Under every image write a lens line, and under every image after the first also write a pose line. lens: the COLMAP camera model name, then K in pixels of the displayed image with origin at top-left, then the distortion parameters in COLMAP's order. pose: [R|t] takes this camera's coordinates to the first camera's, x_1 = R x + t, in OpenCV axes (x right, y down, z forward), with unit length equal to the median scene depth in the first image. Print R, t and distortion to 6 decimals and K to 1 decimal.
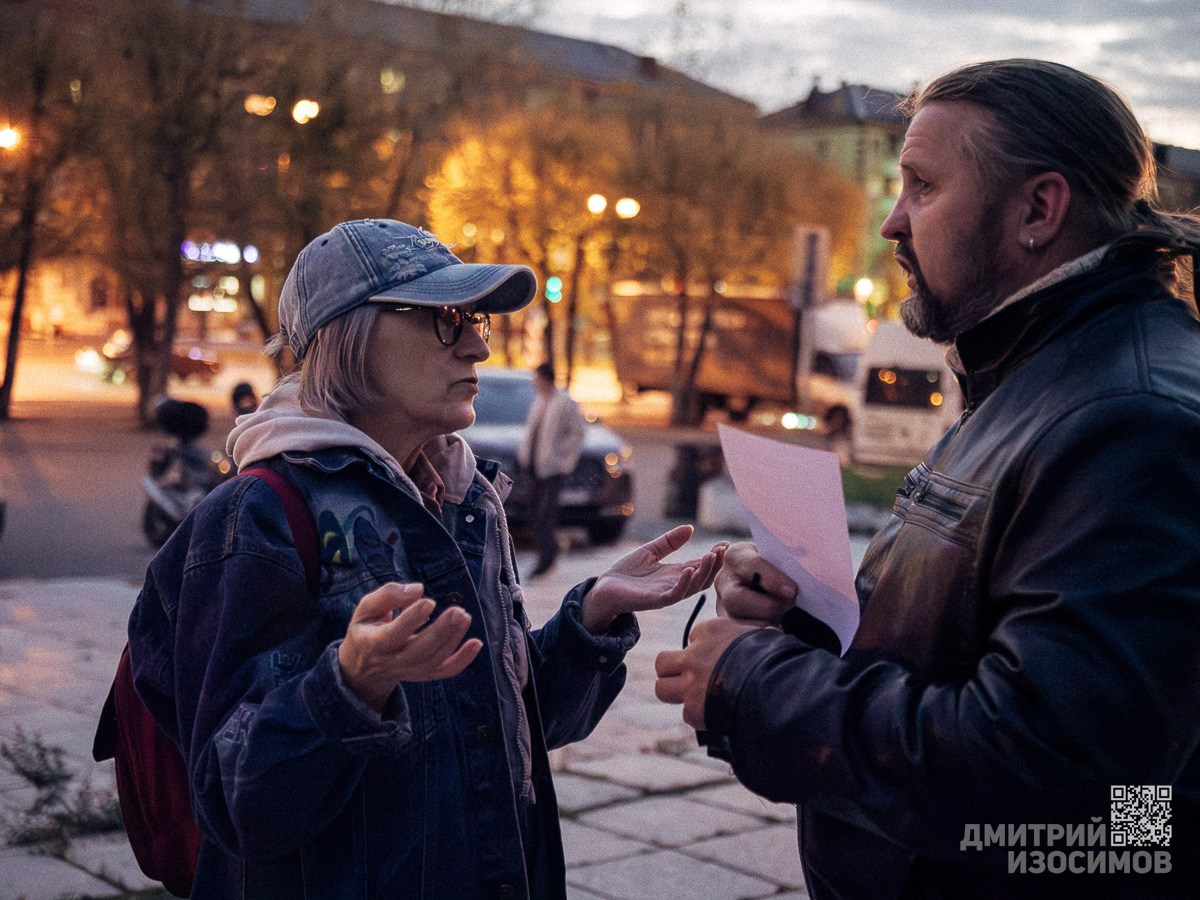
lens RADIAL K [[1754.1, 0, 600.3], [0, 1754.1, 451.9], [0, 0, 1]] dist [0.012123, 0.000000]
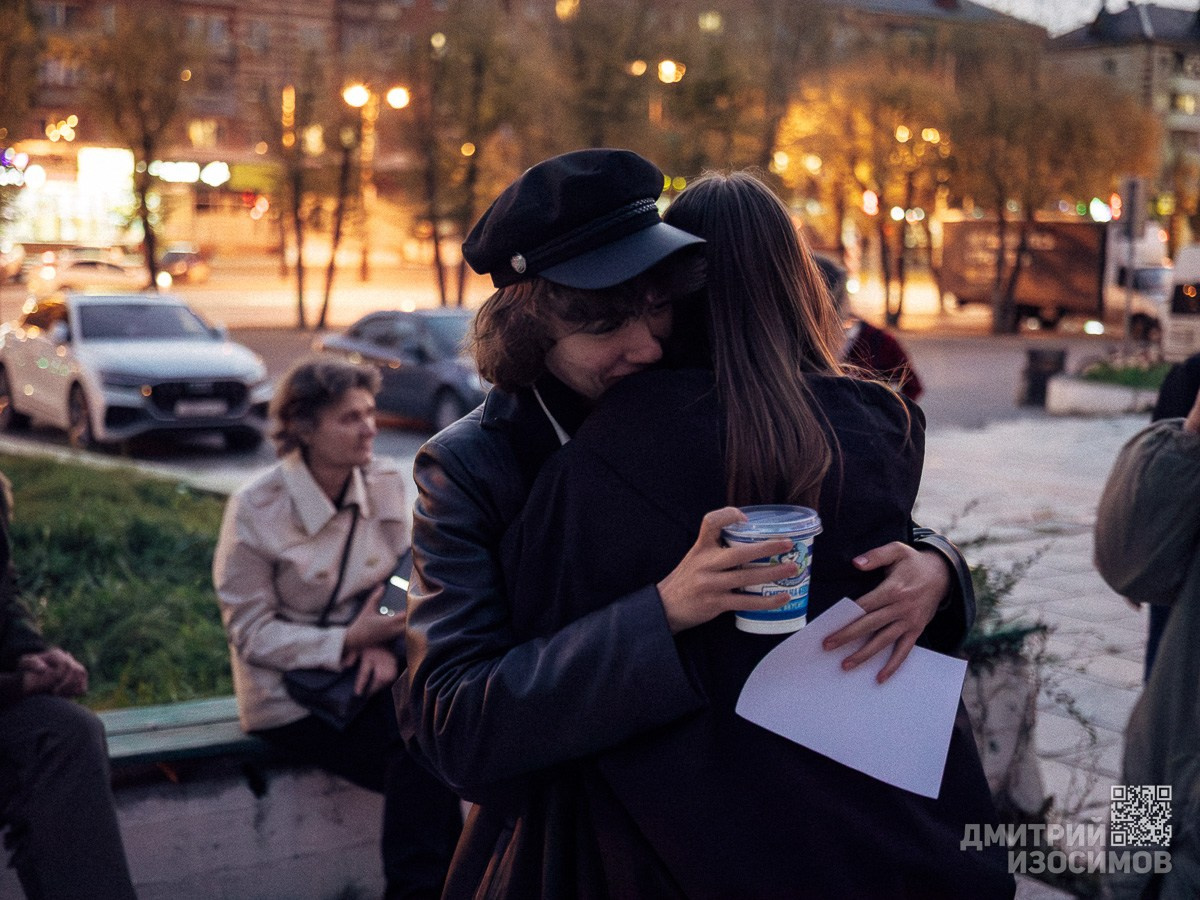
lens RADIAL K [[1754.1, 0, 600.0], [0, 1754.1, 446.3], [0, 0, 1]] dist [0.012123, 0.000000]
pose [[0.989136, -0.006313, -0.146871, -0.046269], [0.013486, 0.998761, 0.047896, 0.000749], [0.146386, -0.049356, 0.987995, -0.200899]]
